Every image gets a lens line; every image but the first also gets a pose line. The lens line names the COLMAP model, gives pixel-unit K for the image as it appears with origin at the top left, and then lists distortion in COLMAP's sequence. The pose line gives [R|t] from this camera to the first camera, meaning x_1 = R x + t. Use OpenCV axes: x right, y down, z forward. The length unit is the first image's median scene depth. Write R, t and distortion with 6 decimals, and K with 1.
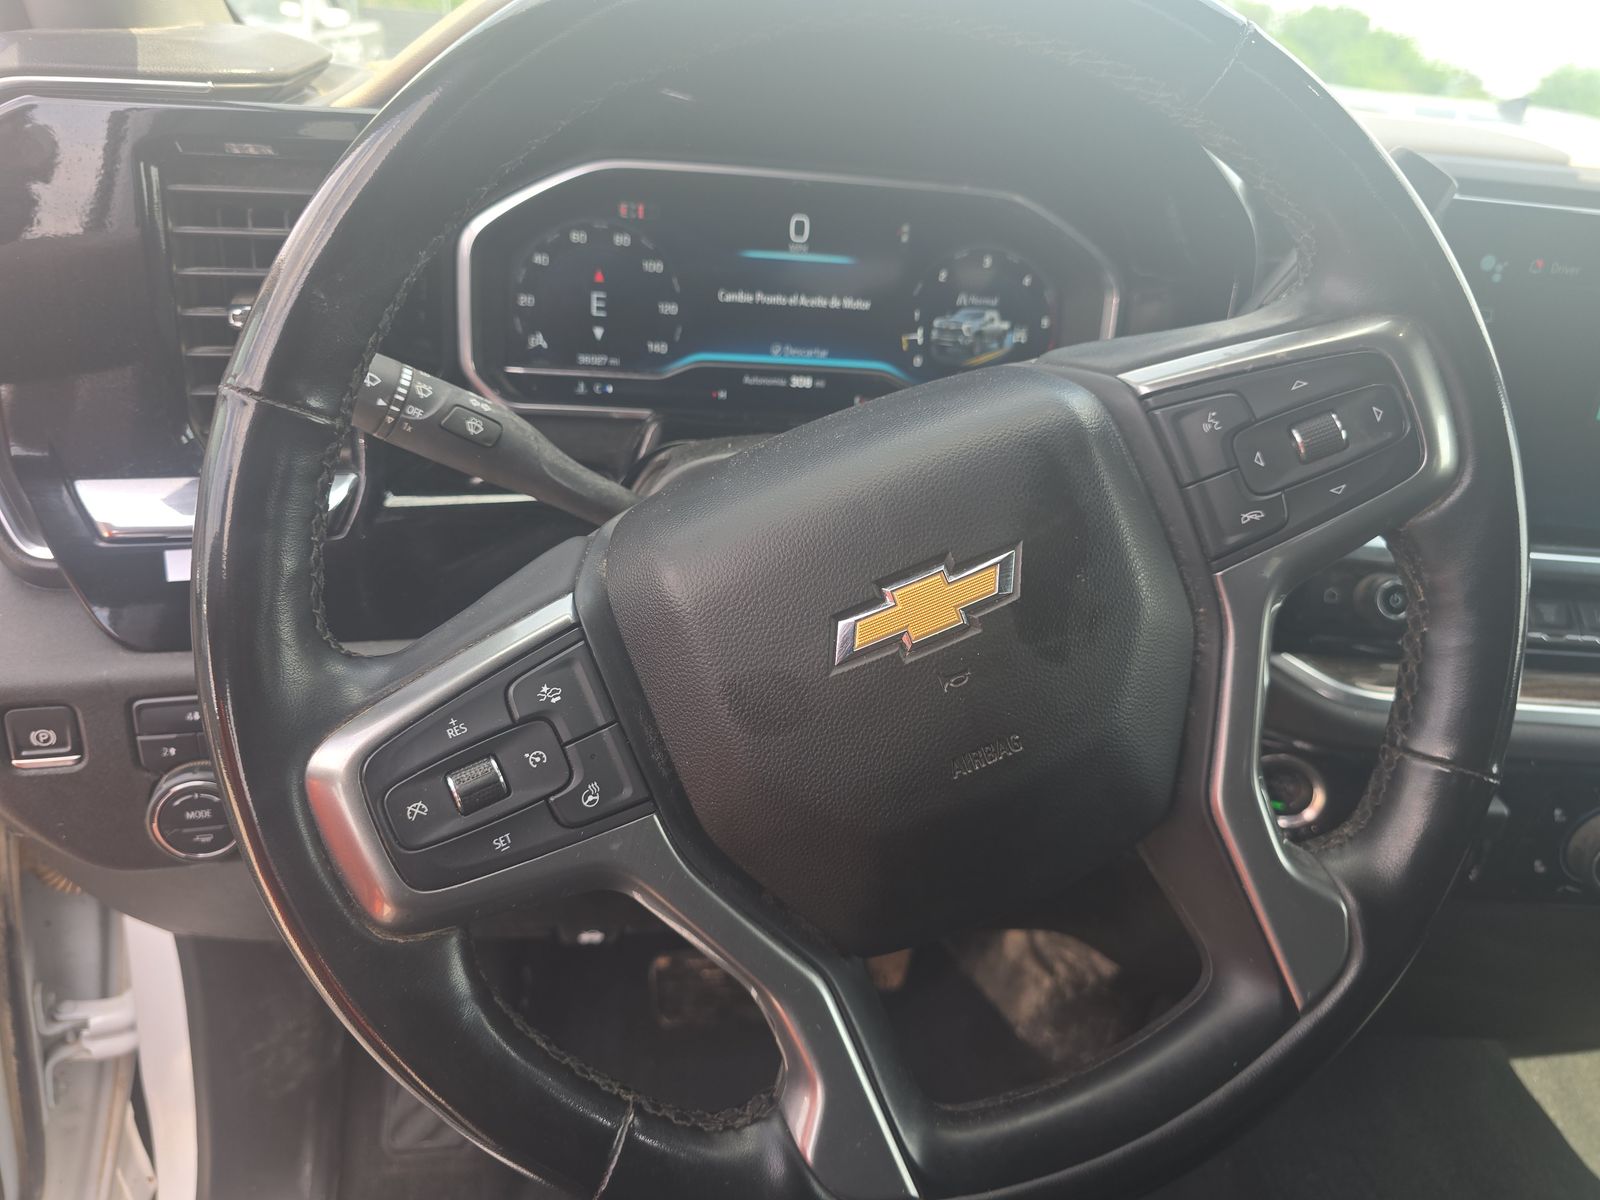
lens RADIAL K [[1102.4, 0, 783.6], [0, 1102.4, 610.8], [0, 0, 1]] dist [0.050230, -0.053358]
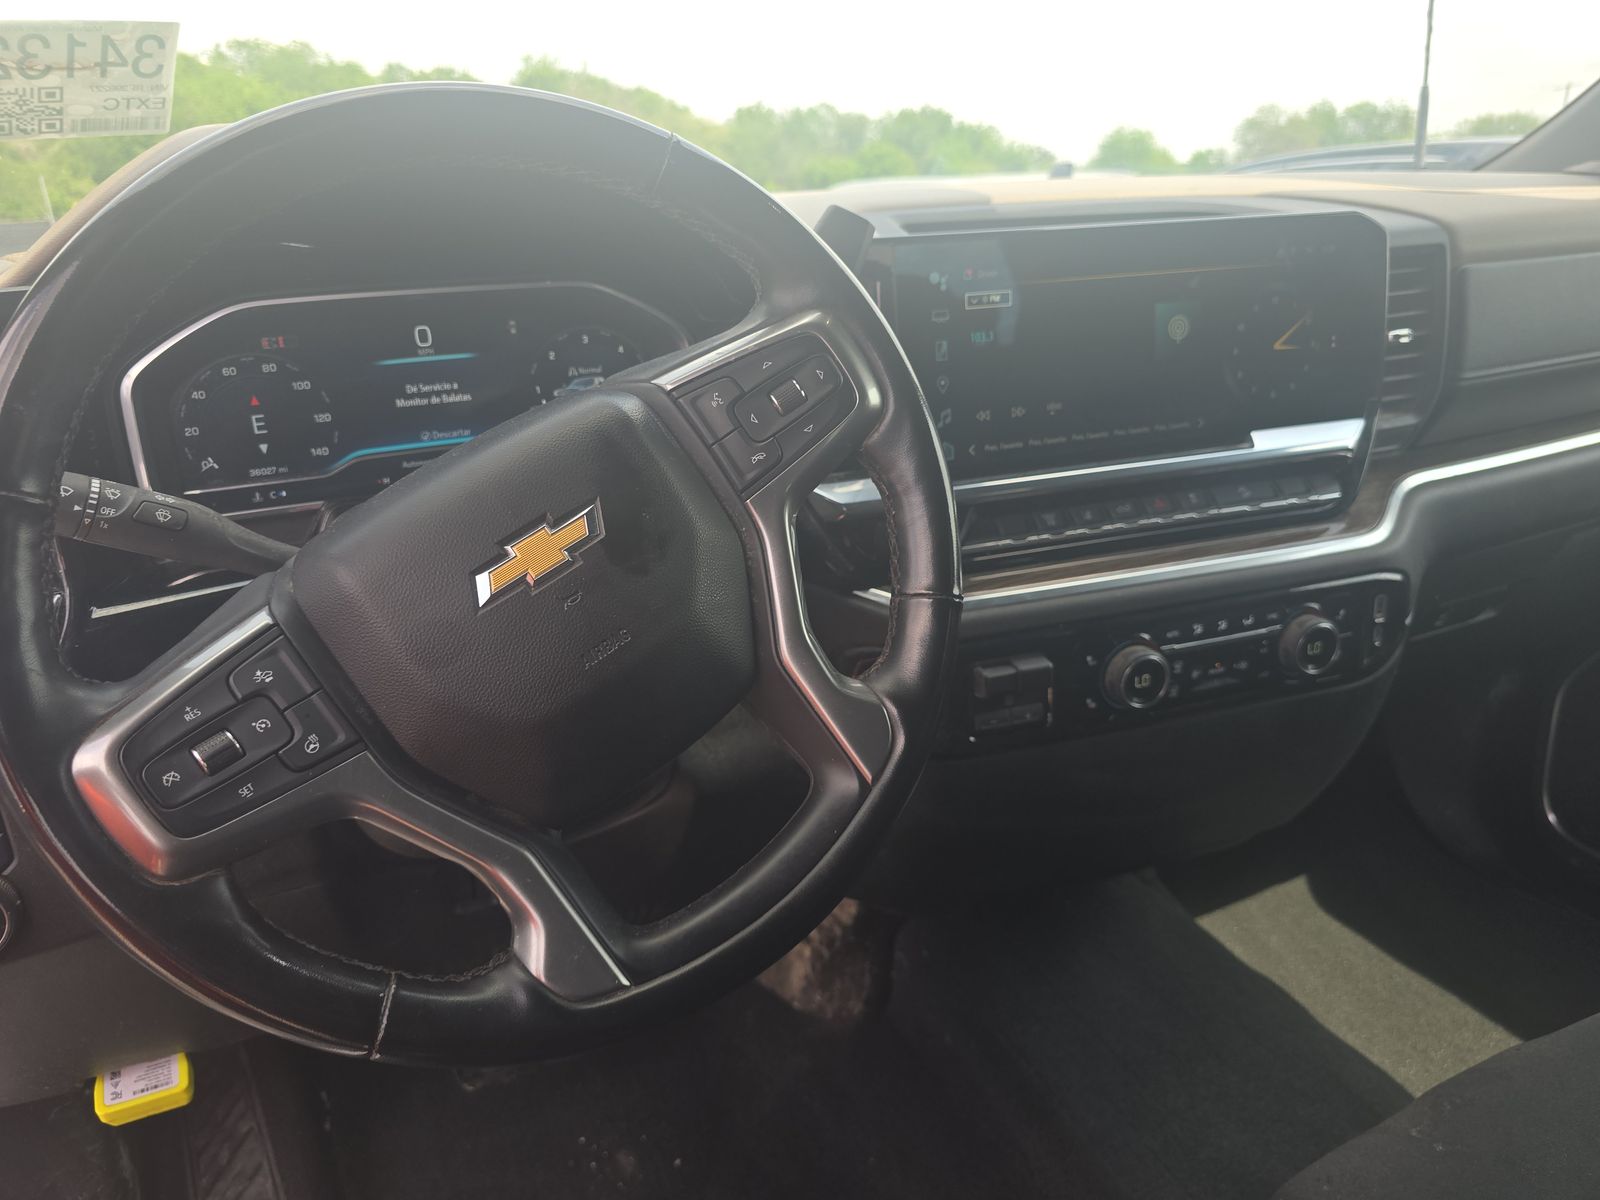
lens RADIAL K [[1102.4, 0, 764.9], [0, 1102.4, 598.4], [0, 0, 1]] dist [0.050230, -0.053358]
pose [[0.952478, -0.211480, 0.219228, 0.044417], [0.234755, 0.968251, -0.085908, 0.125390], [-0.194100, 0.133290, 0.971884, -0.212601]]
